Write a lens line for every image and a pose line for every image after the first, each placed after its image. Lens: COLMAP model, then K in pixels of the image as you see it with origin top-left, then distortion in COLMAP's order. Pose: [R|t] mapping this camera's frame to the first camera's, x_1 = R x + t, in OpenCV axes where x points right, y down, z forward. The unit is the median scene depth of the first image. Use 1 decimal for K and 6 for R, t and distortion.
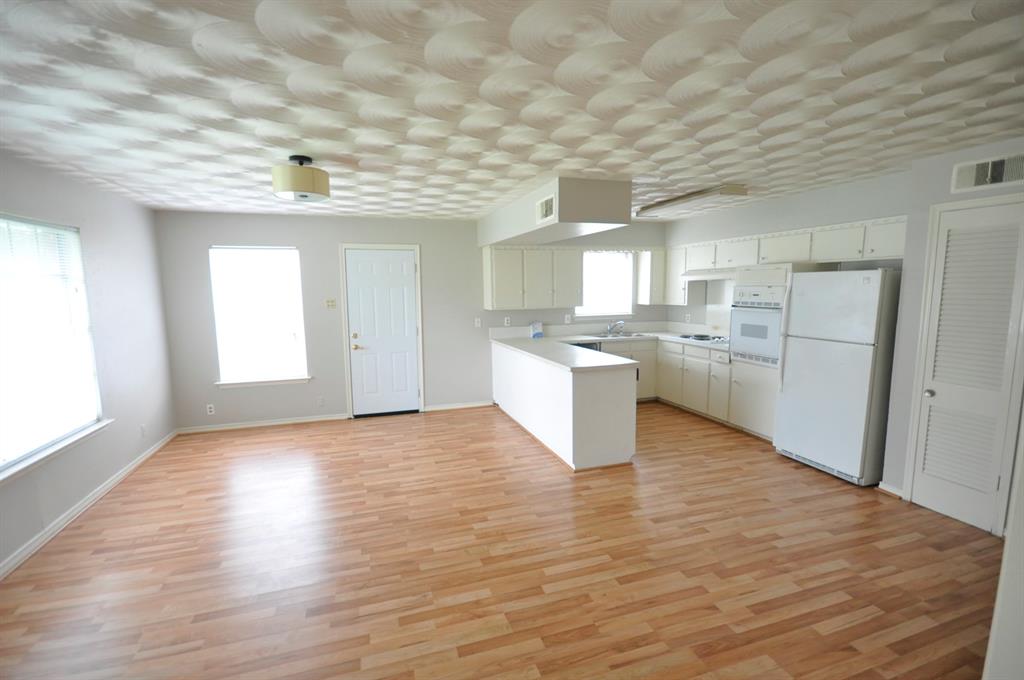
lens RADIAL K [[447.9, 0, 496.7], [0, 447.9, 341.5], [0, 0, 1]] dist [0.008062, -0.007569]
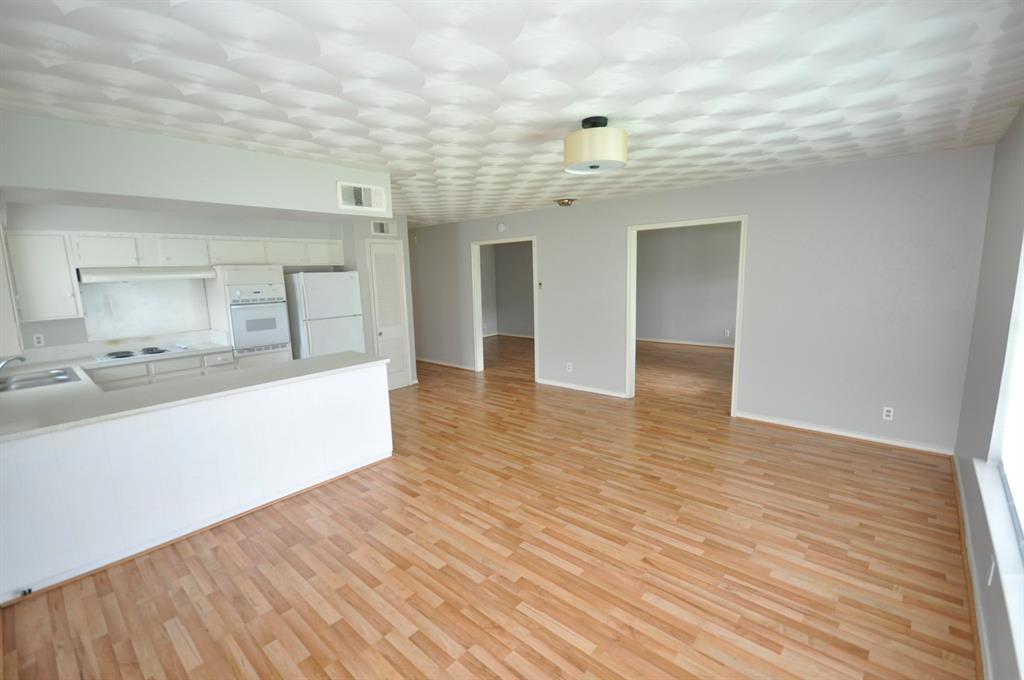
lens RADIAL K [[447.9, 0, 508.0], [0, 447.9, 340.3], [0, 0, 1]] dist [0.008062, -0.007569]
pose [[-0.517107, -0.105975, 0.849335, -0.863119], [0.136082, 0.969504, 0.203821, -0.158527], [-0.845034, 0.220976, -0.486916, 1.271587]]
